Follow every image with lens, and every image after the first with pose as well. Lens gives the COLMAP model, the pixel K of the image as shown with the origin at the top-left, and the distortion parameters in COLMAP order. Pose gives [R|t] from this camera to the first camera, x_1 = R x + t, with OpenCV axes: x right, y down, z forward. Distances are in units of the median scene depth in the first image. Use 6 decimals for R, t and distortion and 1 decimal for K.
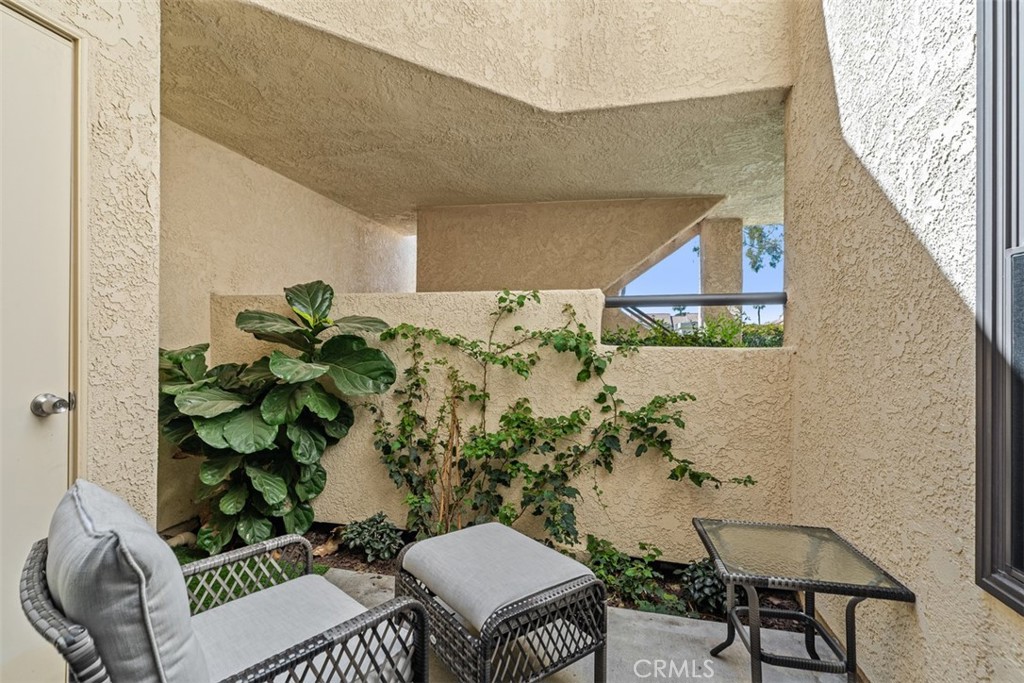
lens RADIAL K [[463.0, 0, 512.6], [0, 463.0, 339.6], [0, 0, 1]] dist [0.001508, -0.000123]
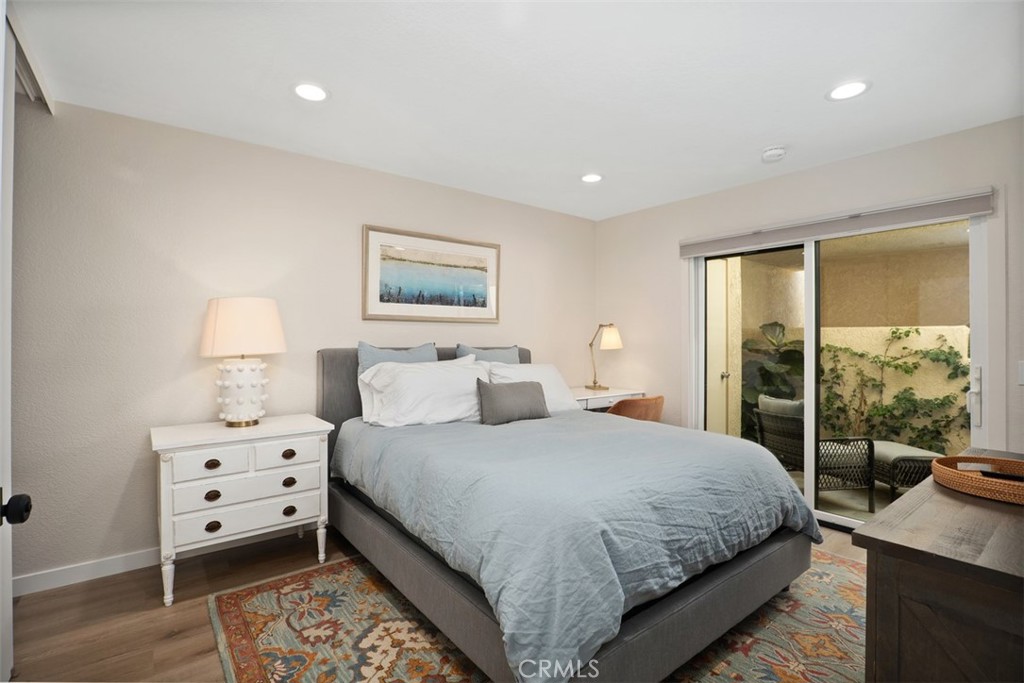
lens RADIAL K [[463.0, 0, 549.1], [0, 463.0, 336.0], [0, 0, 1]] dist [0.001508, -0.000123]
pose [[0.809716, -0.004876, -0.586801, -0.051490], [0.000737, 0.999973, -0.007292, -0.059437], [0.586821, 0.005472, 0.809698, -1.271220]]
